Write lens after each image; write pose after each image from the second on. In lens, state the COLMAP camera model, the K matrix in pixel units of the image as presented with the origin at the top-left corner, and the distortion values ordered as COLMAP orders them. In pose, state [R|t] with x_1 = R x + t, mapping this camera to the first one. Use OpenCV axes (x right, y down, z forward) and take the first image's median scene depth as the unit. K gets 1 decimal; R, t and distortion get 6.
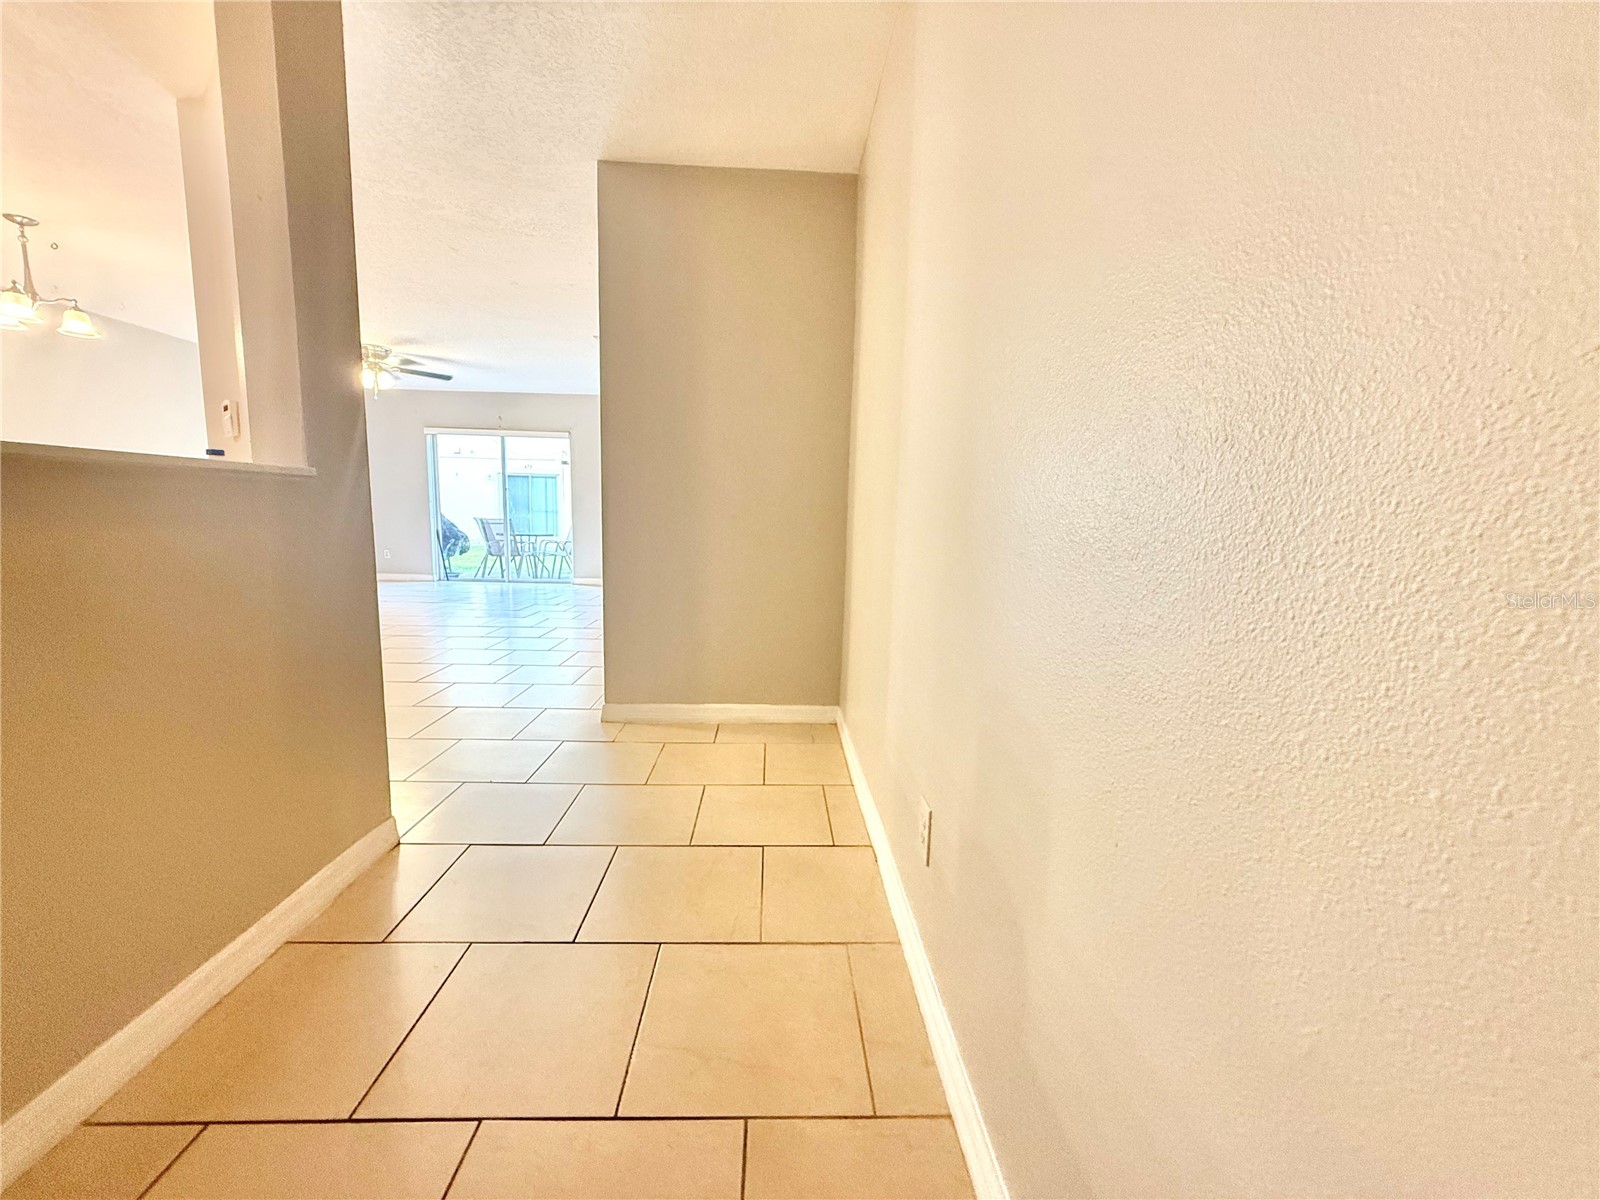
lens RADIAL K [[638.2, 0, 794.0], [0, 638.2, 600.6], [0, 0, 1]] dist [-0.000358, 0.000036]
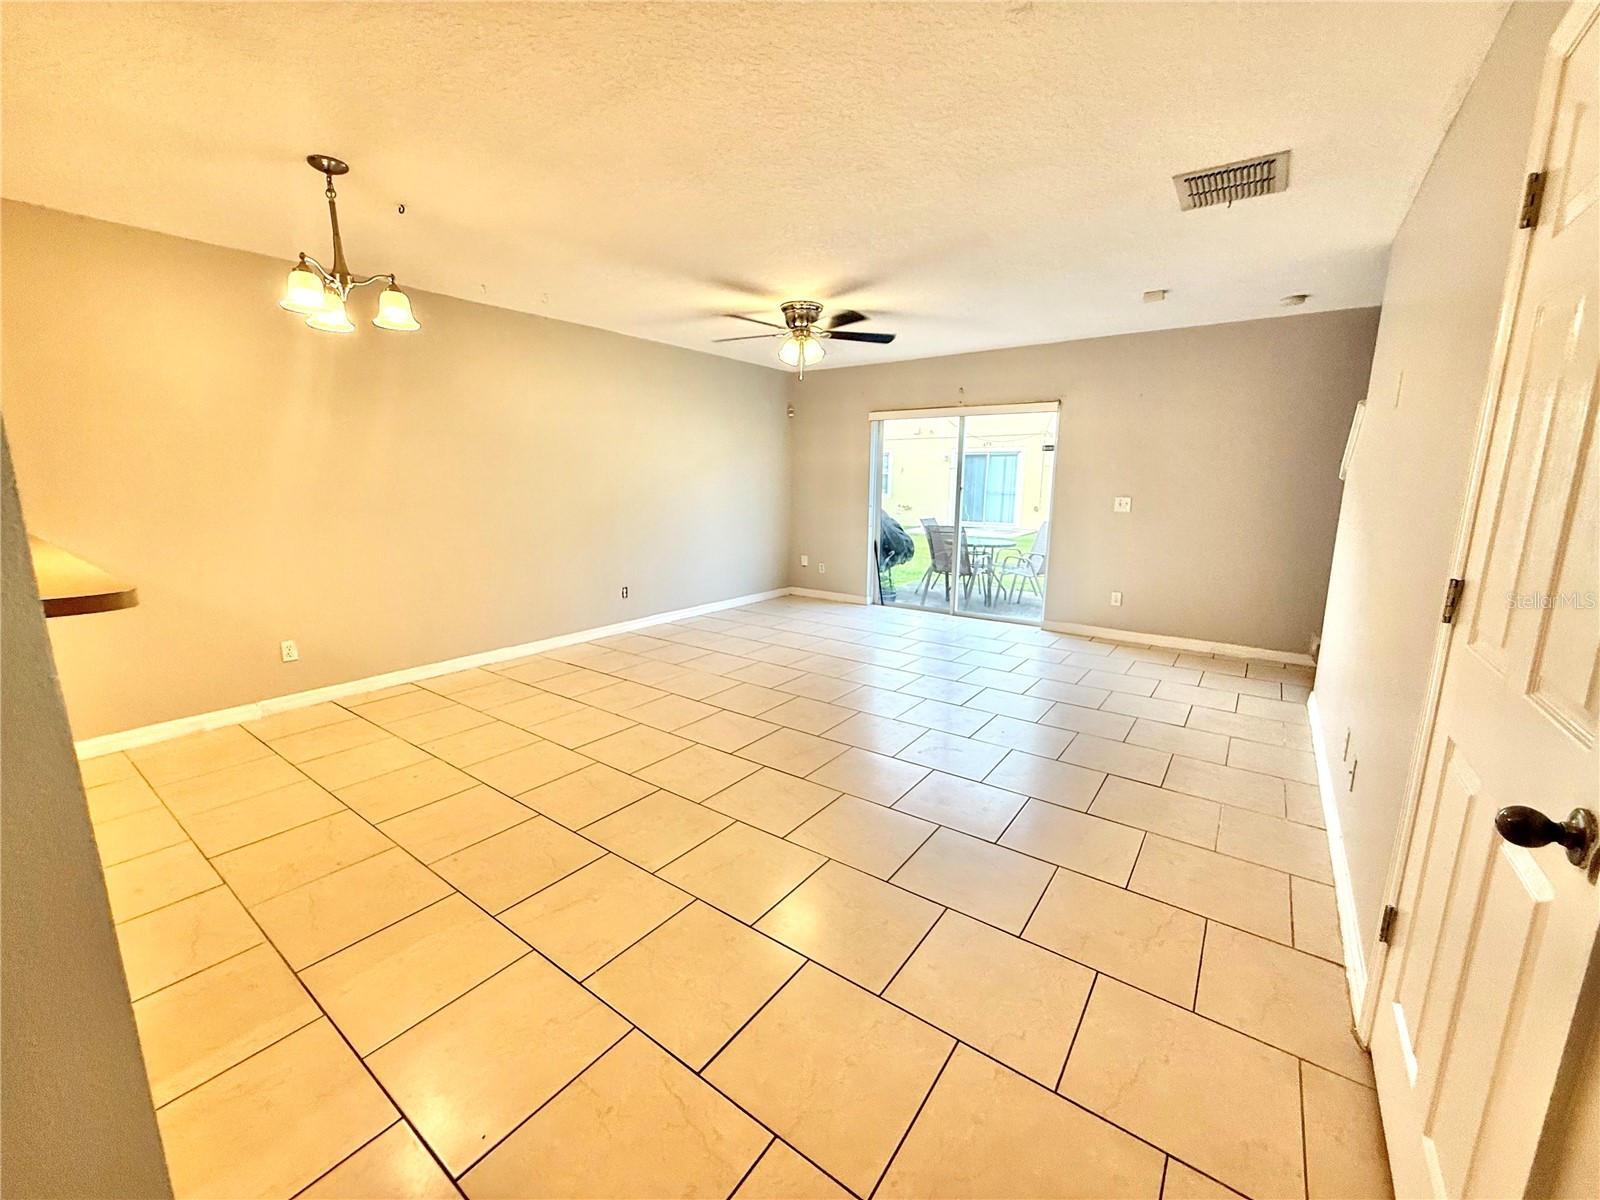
lens RADIAL K [[638.2, 0, 794.0], [0, 638.2, 600.6], [0, 0, 1]] dist [-0.000358, 0.000036]
pose [[0.781895, 0.092075, -0.616573, -0.135197], [-0.065834, 0.995698, 0.065205, -0.080226], [0.619924, -0.010392, 0.784593, 0.301412]]
